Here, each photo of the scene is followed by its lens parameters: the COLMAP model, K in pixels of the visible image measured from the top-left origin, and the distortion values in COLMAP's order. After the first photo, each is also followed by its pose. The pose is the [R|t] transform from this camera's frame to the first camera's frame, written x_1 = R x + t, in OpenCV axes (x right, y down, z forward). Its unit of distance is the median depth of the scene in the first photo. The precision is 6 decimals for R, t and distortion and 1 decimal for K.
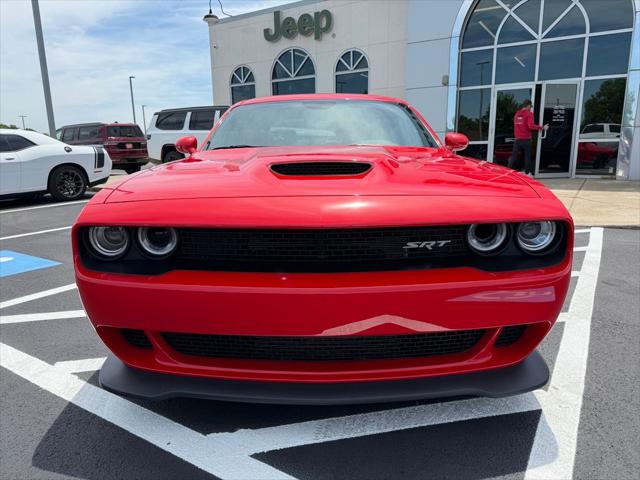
lens RADIAL K [[450.0, 0, 320.9], [0, 450.0, 240.8], [0, 0, 1]] dist [0.004174, -0.011968]
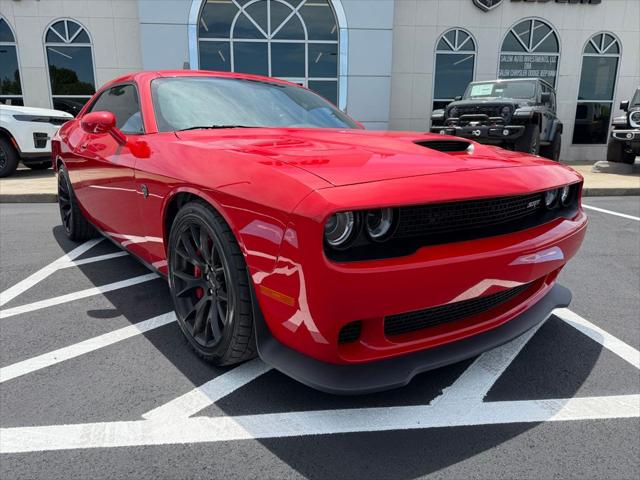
lens RADIAL K [[450.0, 0, 318.0], [0, 450.0, 243.2], [0, 0, 1]] dist [0.004174, -0.011968]
pose [[0.789290, -0.125685, 0.601020, -0.158382], [0.109745, 0.991941, 0.063311, -0.004728], [-0.604134, 0.015988, 0.796723, 0.049414]]
